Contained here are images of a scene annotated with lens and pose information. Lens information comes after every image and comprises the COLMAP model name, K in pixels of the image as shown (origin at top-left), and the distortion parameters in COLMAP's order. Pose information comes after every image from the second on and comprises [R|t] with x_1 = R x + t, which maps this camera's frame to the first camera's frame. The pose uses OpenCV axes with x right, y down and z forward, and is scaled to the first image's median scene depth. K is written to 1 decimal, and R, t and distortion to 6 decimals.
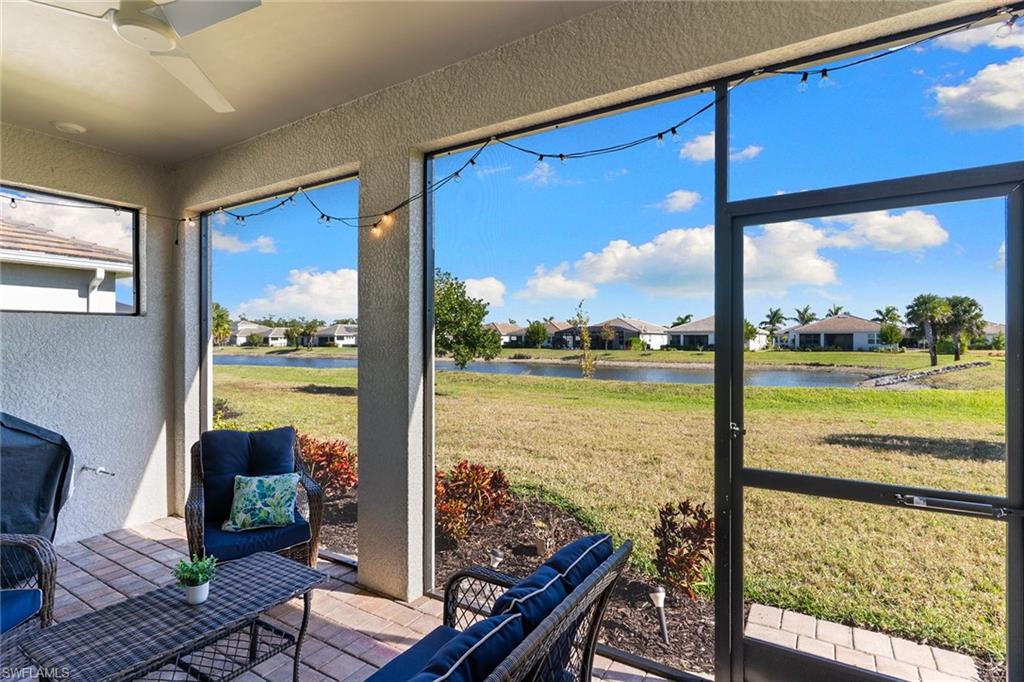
lens RADIAL K [[506.0, 0, 514.6], [0, 506.0, 340.6], [0, 0, 1]] dist [0.002450, 0.000323]
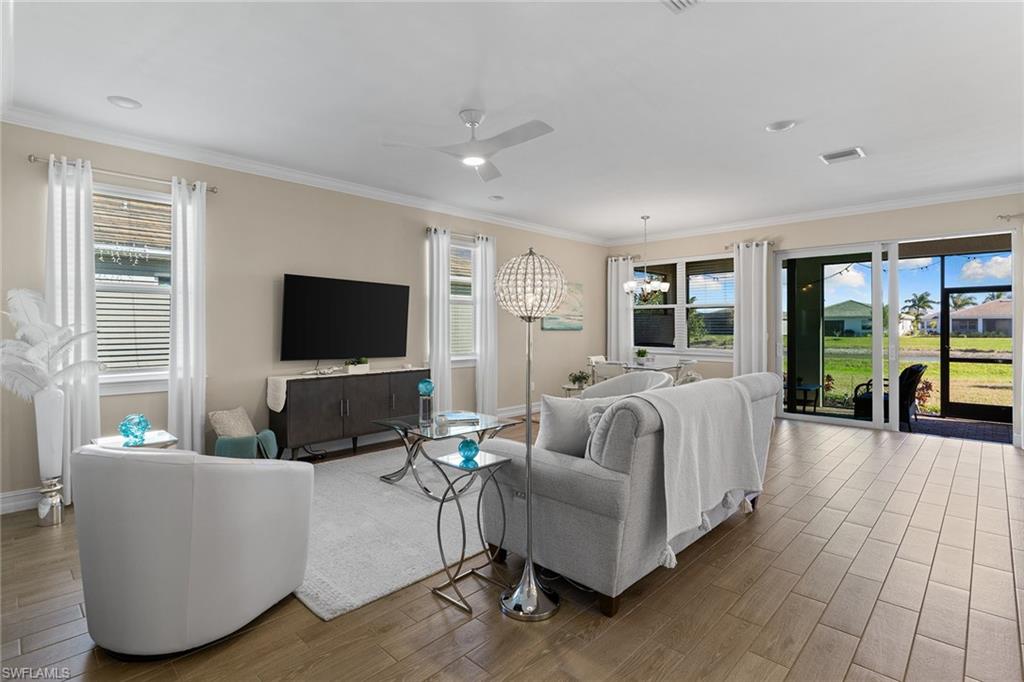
lens RADIAL K [[496.6, 0, 515.2], [0, 496.6, 325.7], [0, 0, 1]] dist [0.001394, 0.001395]
pose [[0.978747, 0.000770, -0.205069, -2.251282], [-0.000852, 1.000000, -0.000309, 0.014025], [0.205068, 0.000477, 0.978748, -3.799658]]
